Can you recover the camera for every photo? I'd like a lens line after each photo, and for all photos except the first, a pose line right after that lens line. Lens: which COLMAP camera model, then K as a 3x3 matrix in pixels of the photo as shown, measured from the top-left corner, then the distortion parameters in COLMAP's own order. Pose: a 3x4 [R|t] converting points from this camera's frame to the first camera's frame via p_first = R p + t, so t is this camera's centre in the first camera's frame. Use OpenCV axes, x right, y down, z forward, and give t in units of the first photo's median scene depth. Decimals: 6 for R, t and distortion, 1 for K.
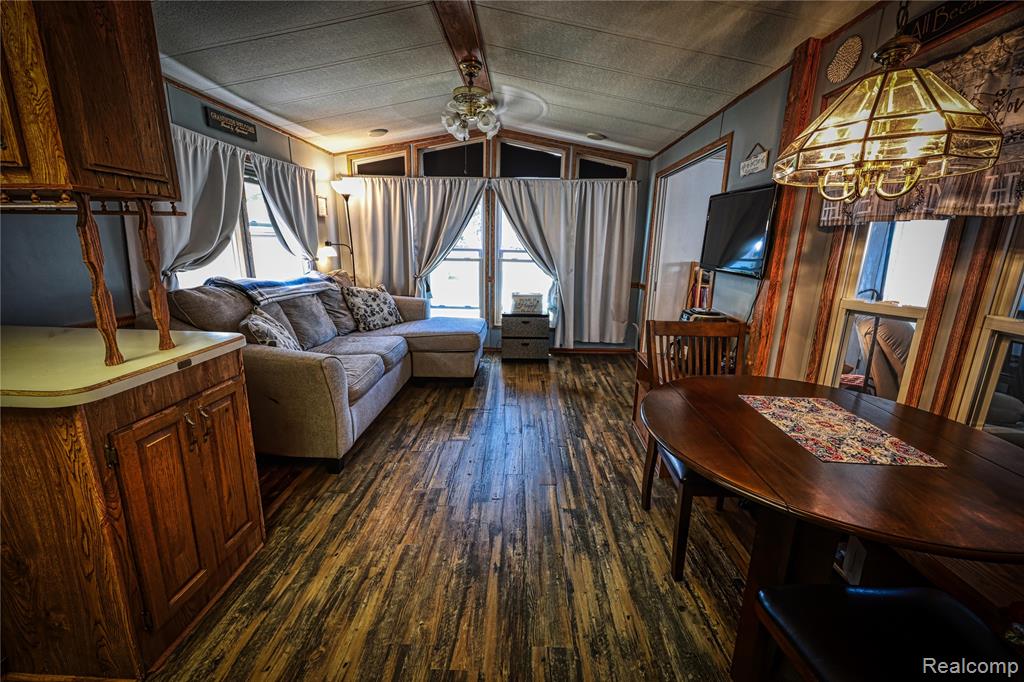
lens RADIAL K [[412.5, 0, 515.1], [0, 412.5, 341.7], [0, 0, 1]] dist [0.001030, 0.000068]
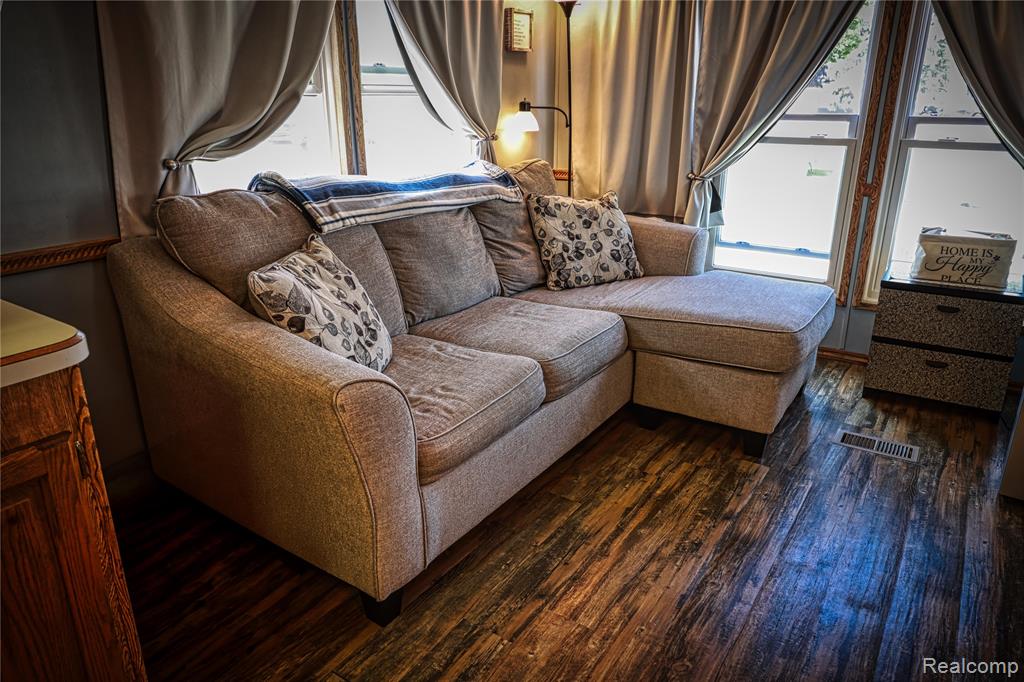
lens RADIAL K [[691.3, 0, 512.0], [0, 691.3, 341.0], [0, 0, 1]] dist [-0.000472, 0.000214]
pose [[0.845861, 0.158997, -0.509155, 0.017758], [-0.111499, 0.986158, 0.122720, -0.061381], [0.521619, -0.047034, 0.851881, 0.281961]]
